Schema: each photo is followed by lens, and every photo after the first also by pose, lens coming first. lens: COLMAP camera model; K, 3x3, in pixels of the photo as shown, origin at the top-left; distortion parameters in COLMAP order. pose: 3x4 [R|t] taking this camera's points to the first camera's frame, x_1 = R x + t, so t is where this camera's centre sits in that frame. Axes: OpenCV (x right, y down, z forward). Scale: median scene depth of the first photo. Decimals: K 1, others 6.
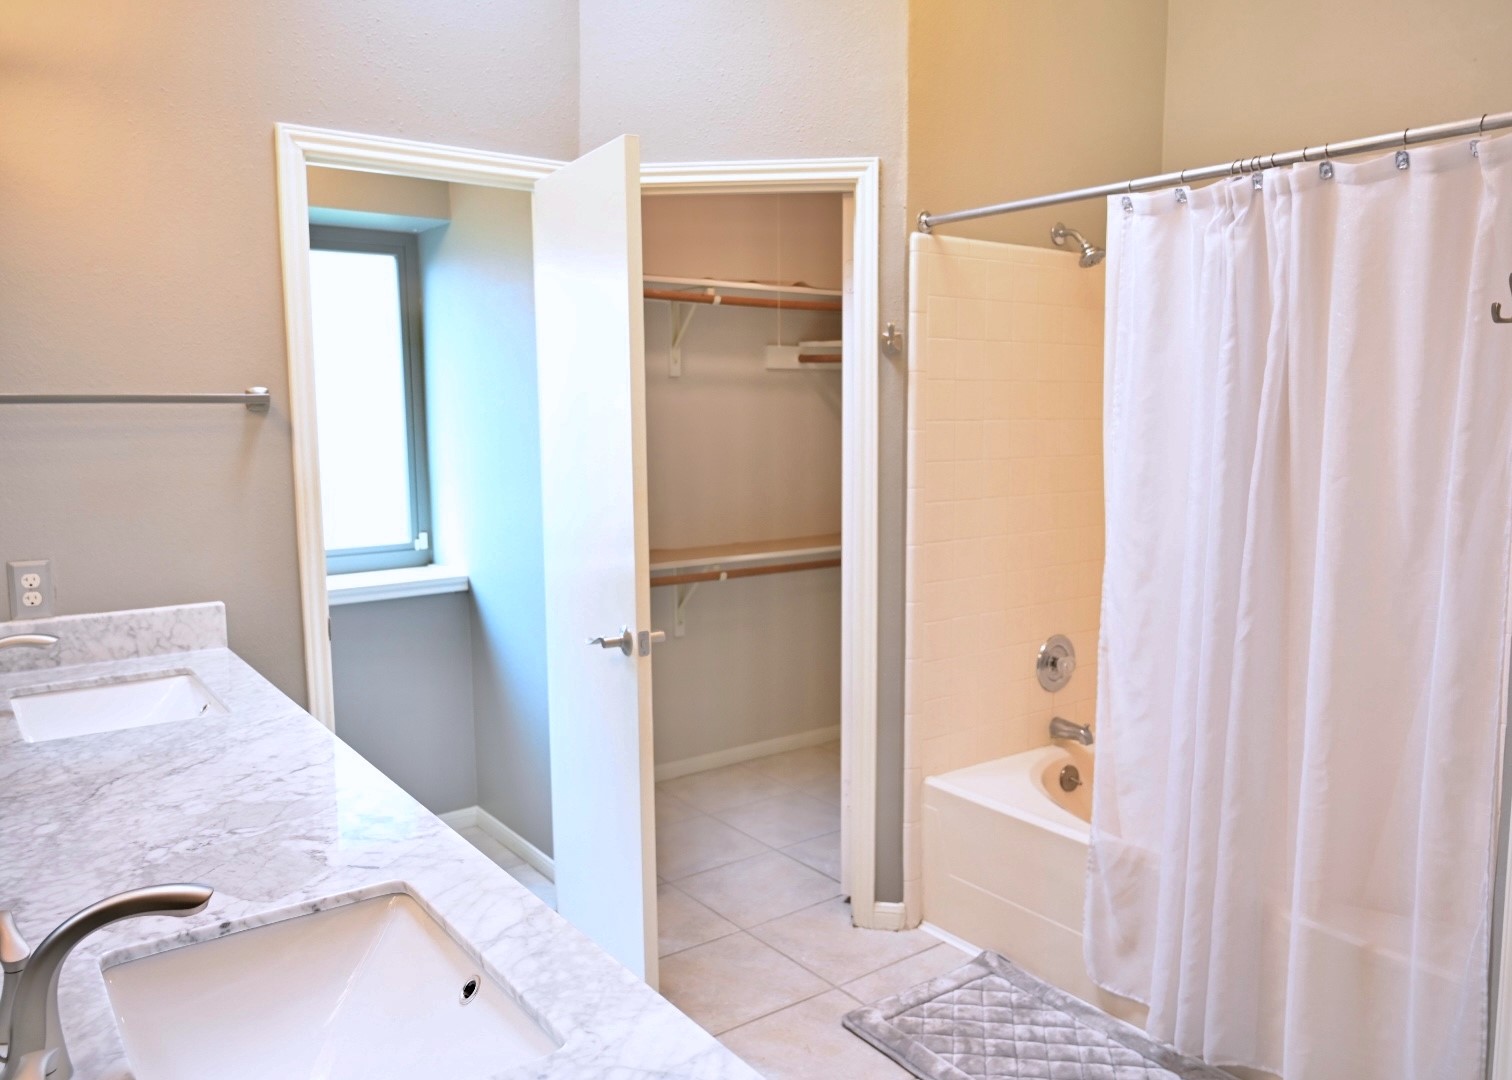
lens RADIAL K [[1123.4, 0, 788.2], [0, 1123.4, 546.1], [0, 0, 1]] dist [-0.013555, 0.008822]
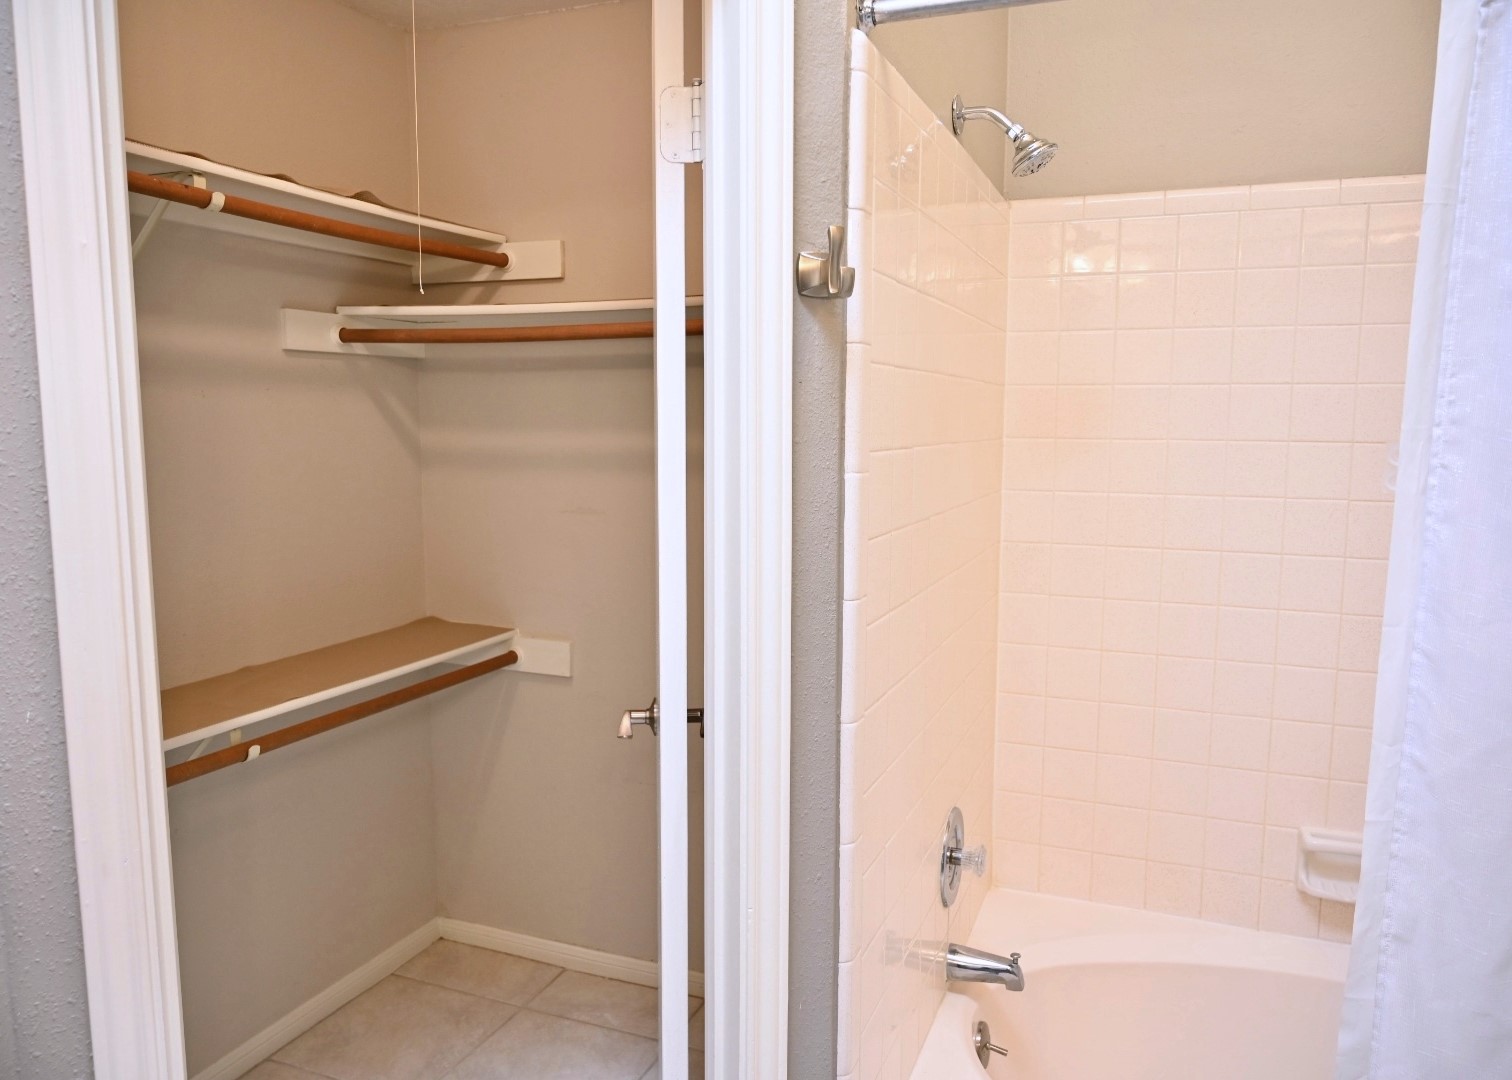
lens RADIAL K [[1073.3, 0, 761.3], [0, 1073.3, 541.8], [0, 0, 1]] dist [-0.013615, 0.007810]
pose [[0.857188, -0.054071, 0.512157, -0.148001], [0.058157, 0.998275, 0.008057, -0.083035], [-0.511709, 0.022879, 0.858854, 0.662244]]
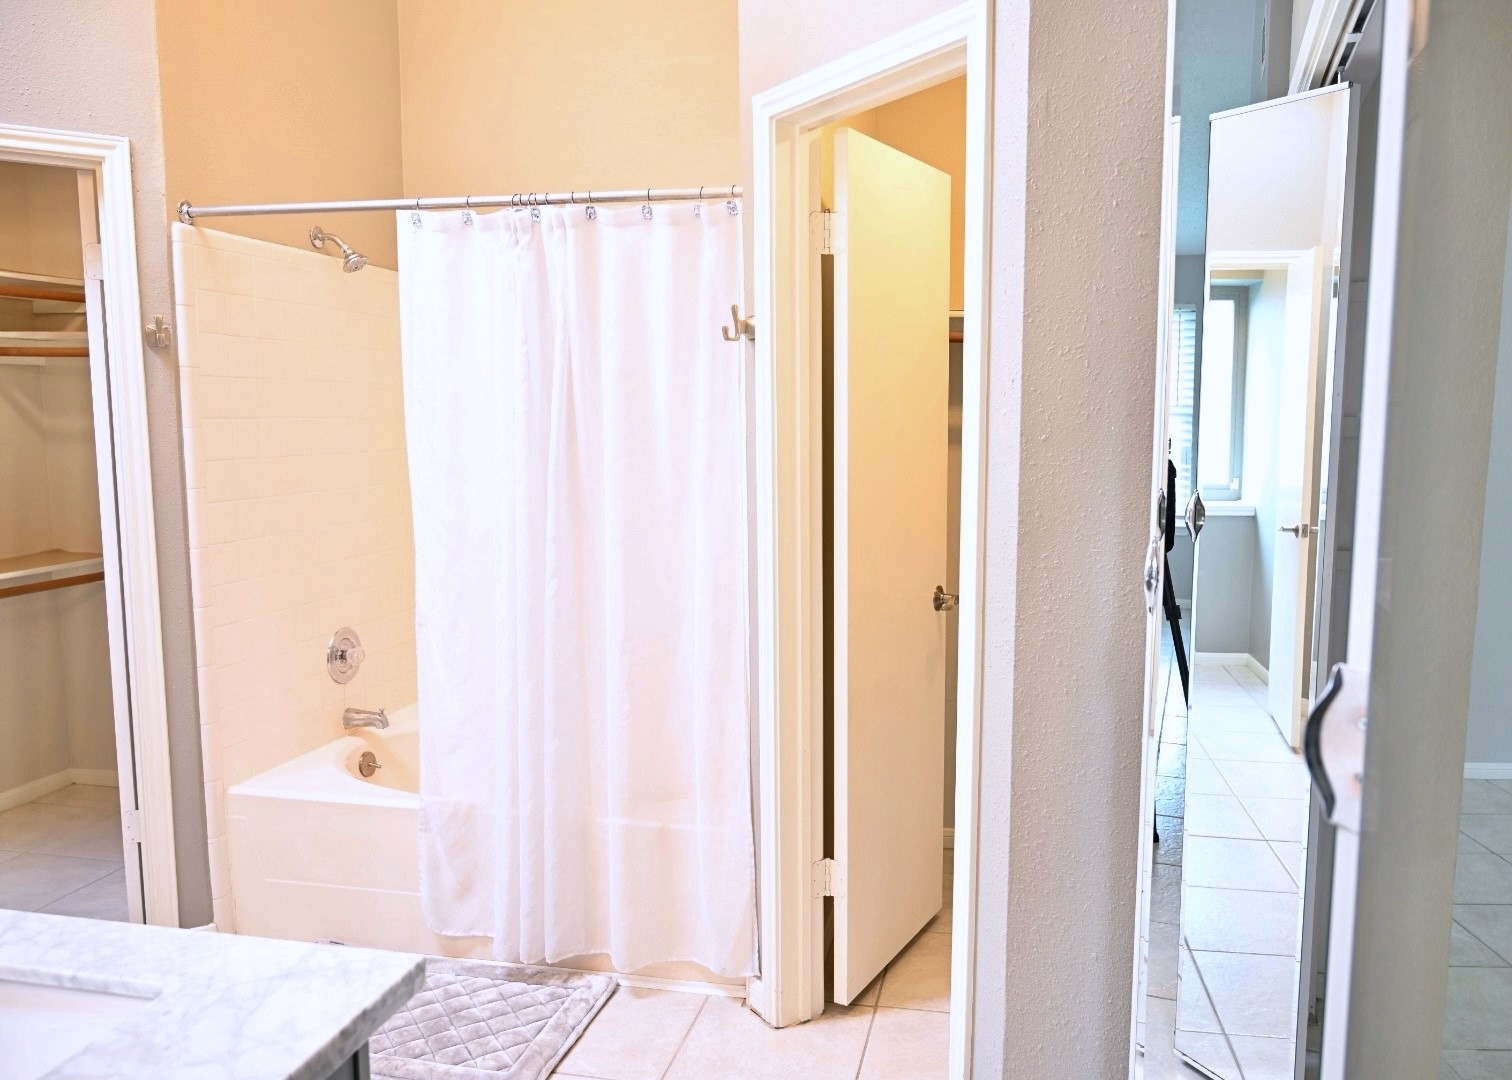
lens RADIAL K [[1123.4, 0, 772.9], [0, 1123.4, 542.3], [0, 0, 1]] dist [-0.013555, 0.008822]
pose [[0.771851, -0.068972, 0.632052, -0.117618], [0.075686, 0.996997, 0.016369, 0.016440], [-0.631283, 0.035203, 0.774753, -0.054091]]
